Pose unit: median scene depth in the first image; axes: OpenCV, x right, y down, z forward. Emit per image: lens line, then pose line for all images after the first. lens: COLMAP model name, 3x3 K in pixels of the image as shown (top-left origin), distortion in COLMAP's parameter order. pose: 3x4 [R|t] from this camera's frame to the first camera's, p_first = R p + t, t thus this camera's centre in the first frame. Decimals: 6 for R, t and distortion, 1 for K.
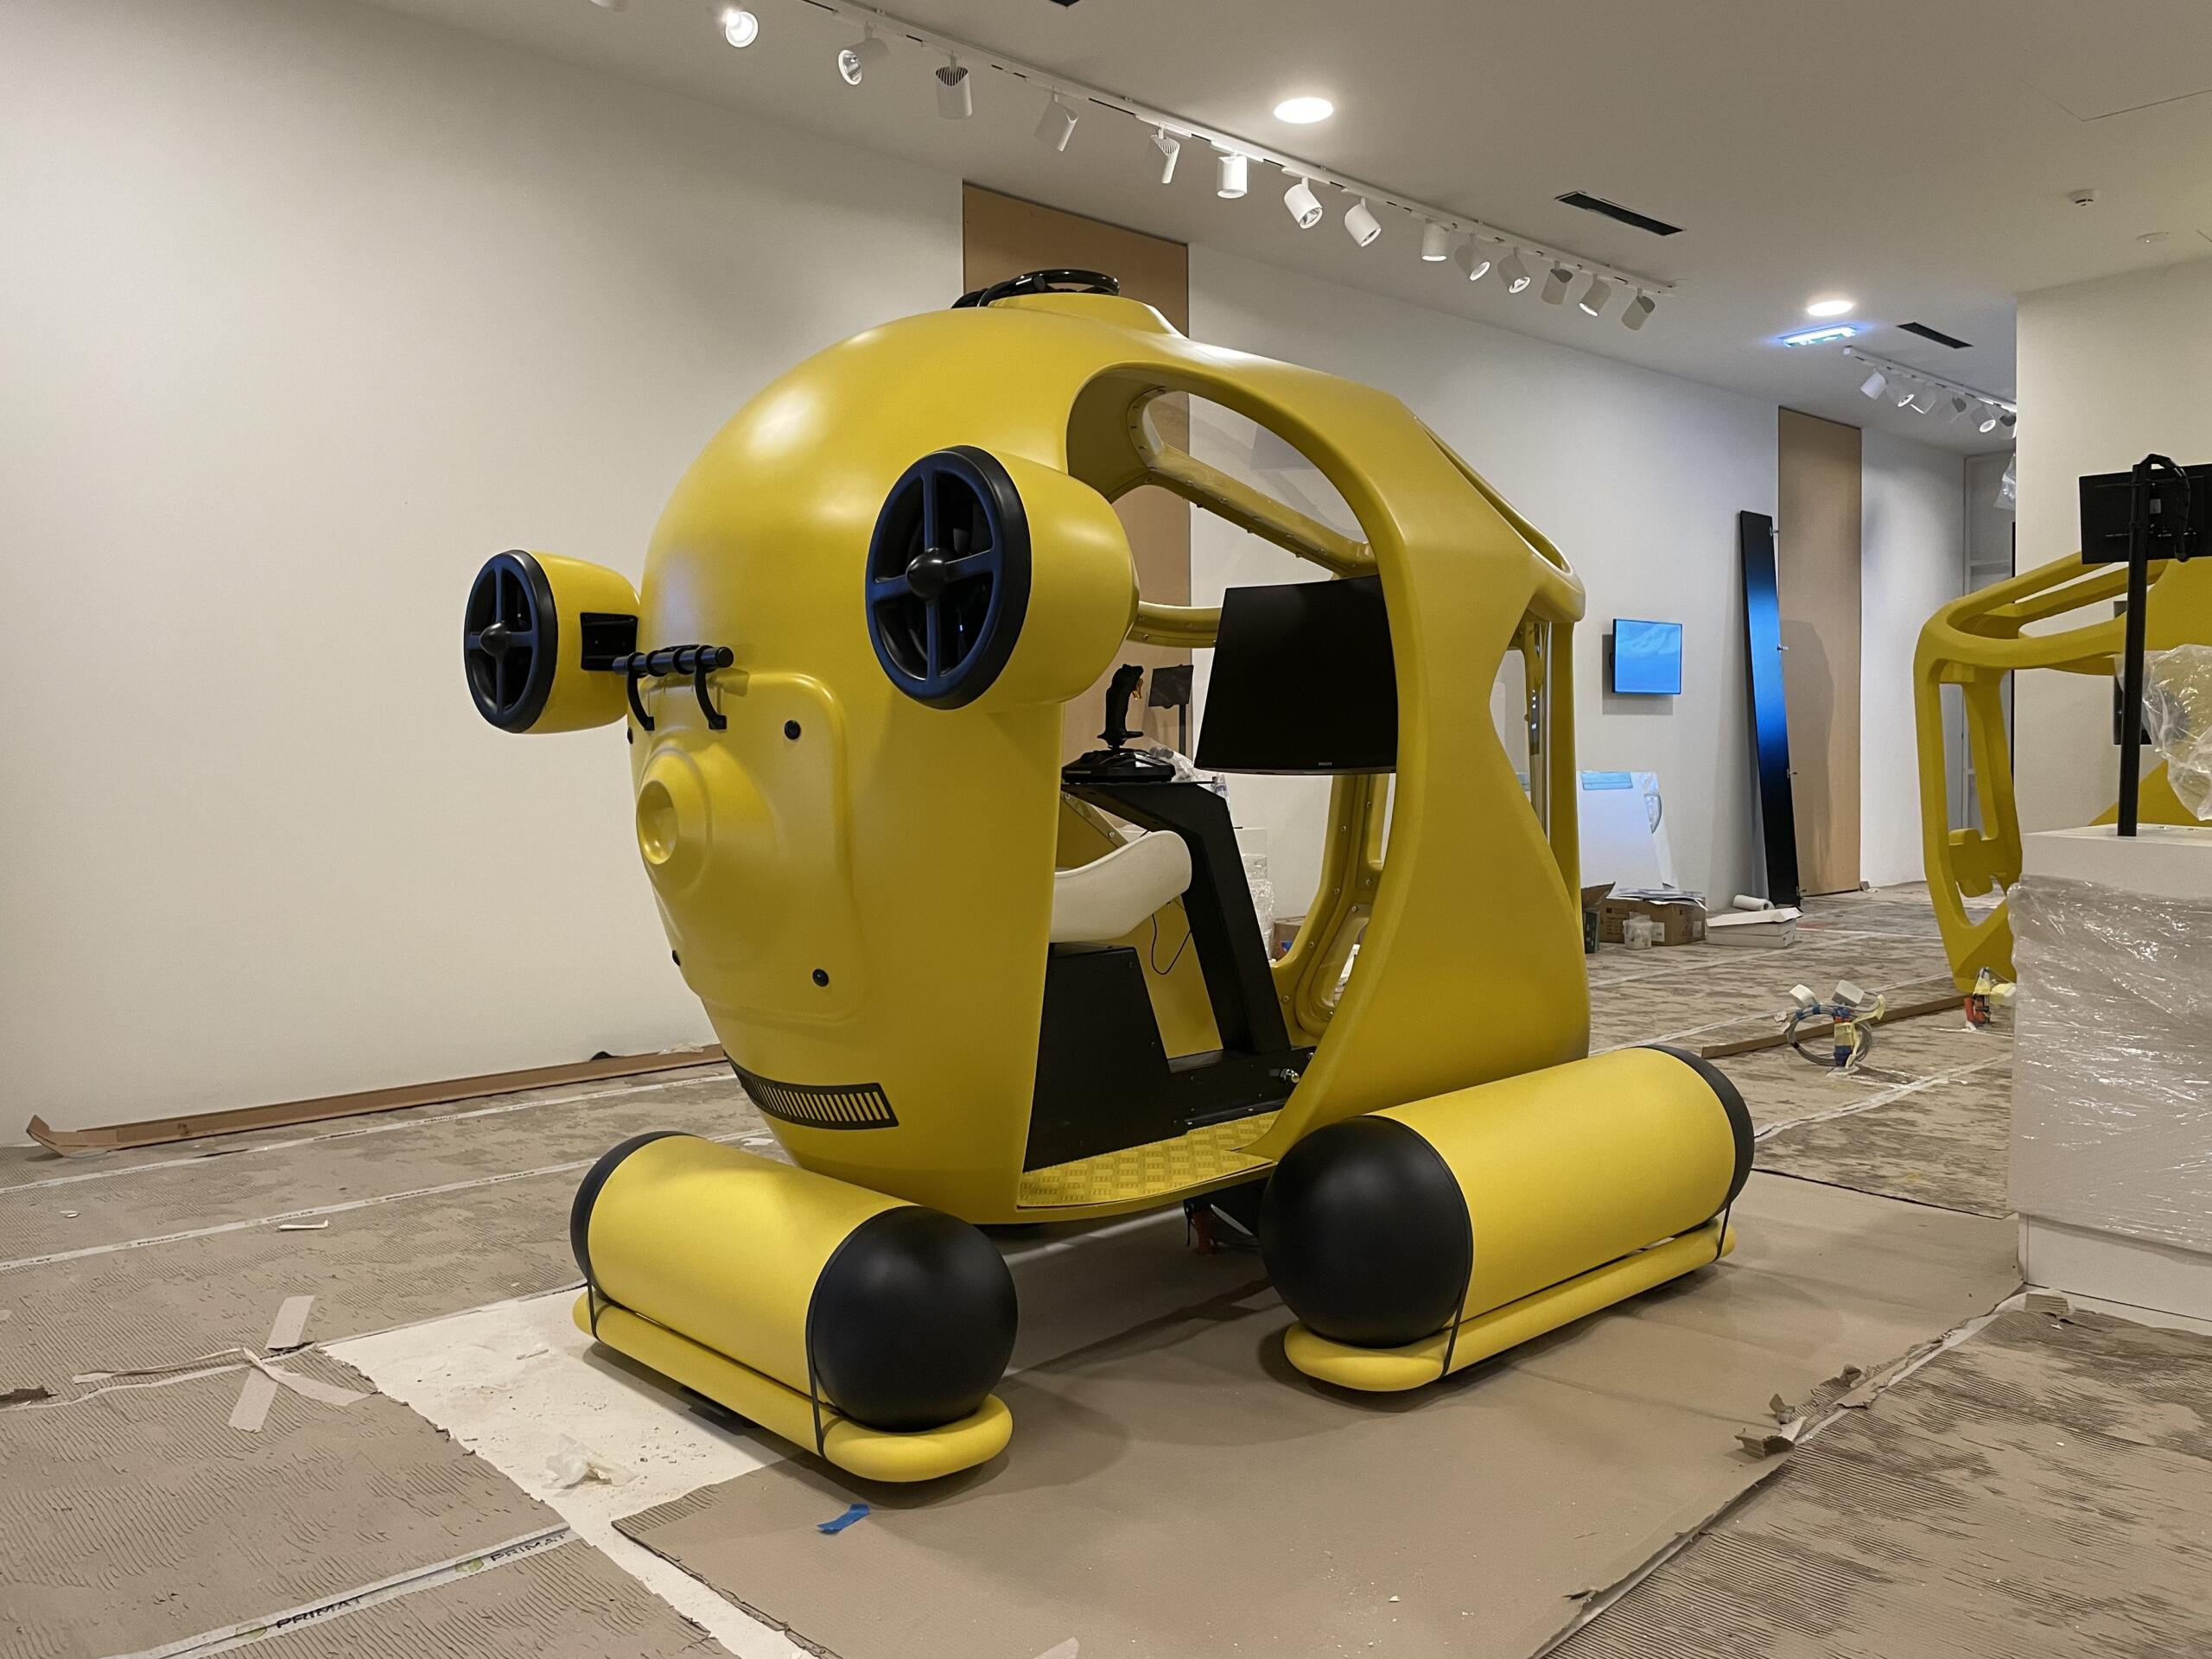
lens RADIAL K [[1666.2, 0, 1101.5], [0, 1666.2, 812.4], [0, 0, 1]] dist [0.094277, -0.123835]
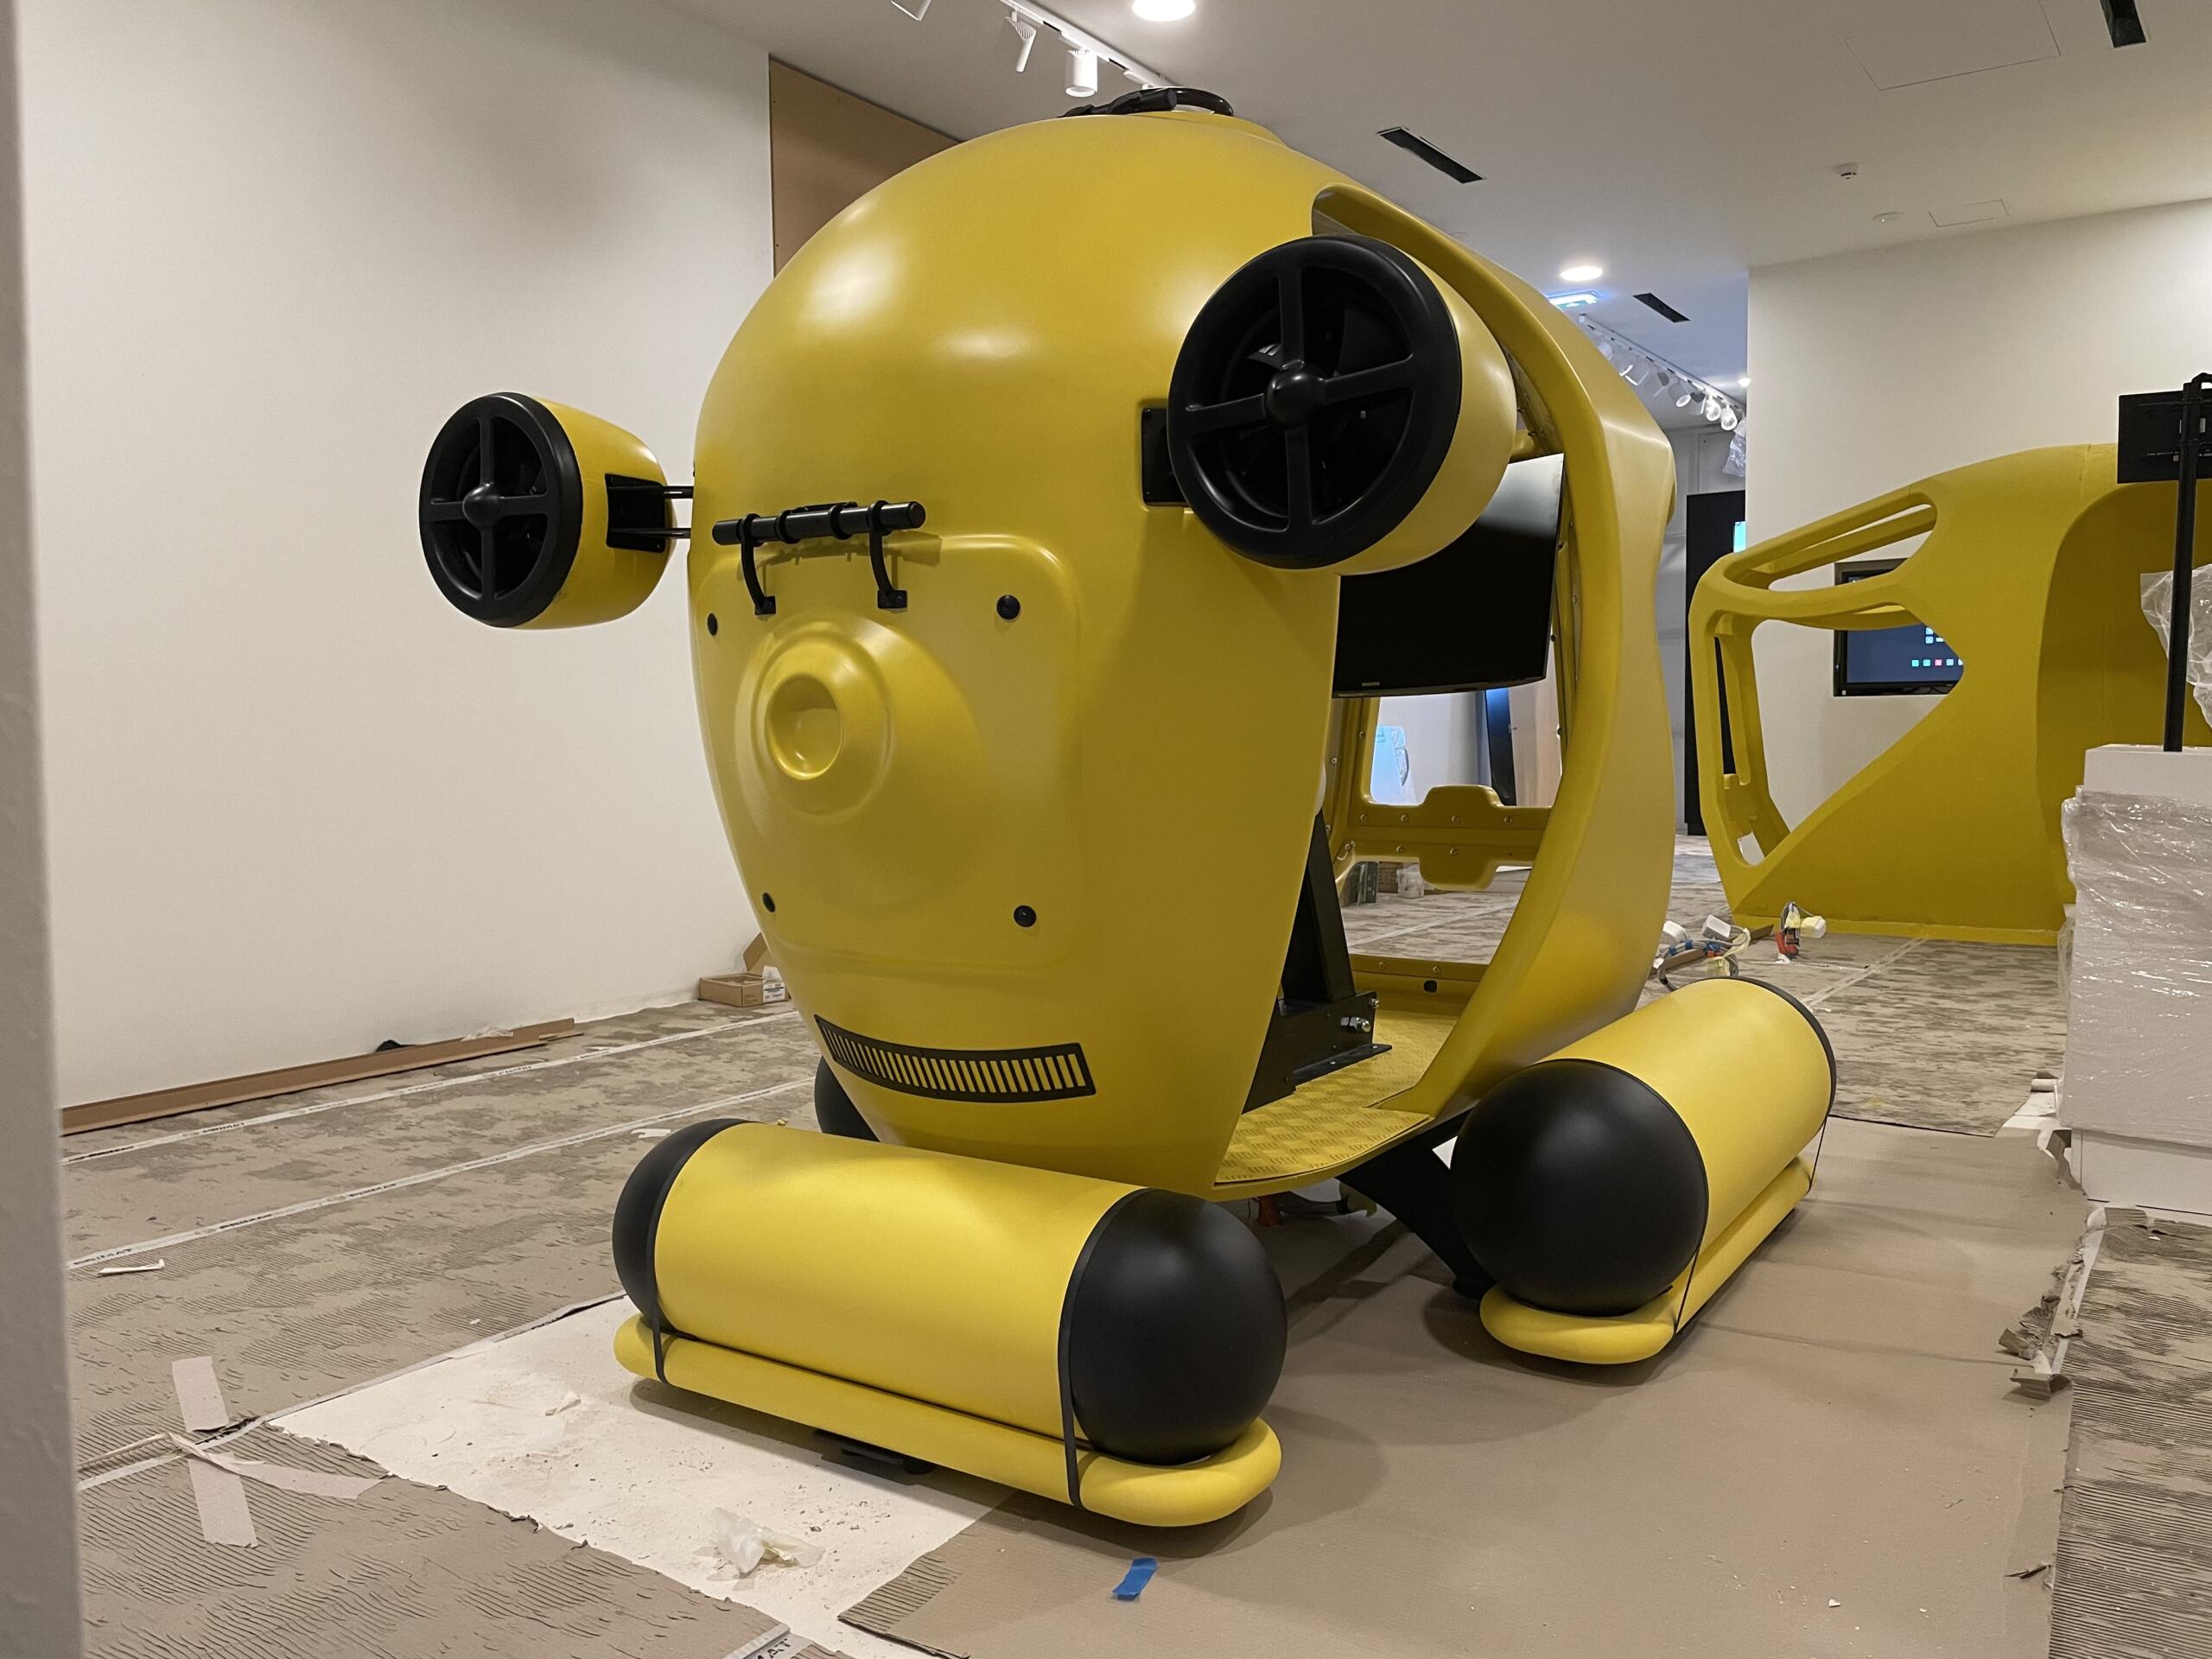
lens RADIAL K [[1666.2, 0, 1101.5], [0, 1666.2, 812.4], [0, 0, 1]] dist [0.094277, -0.123835]
pose [[0.973162, -0.011771, 0.229820, -0.270207], [0.007916, 0.999812, 0.017690, 0.029272], [-0.229986, -0.015396, 0.973072, 0.173372]]
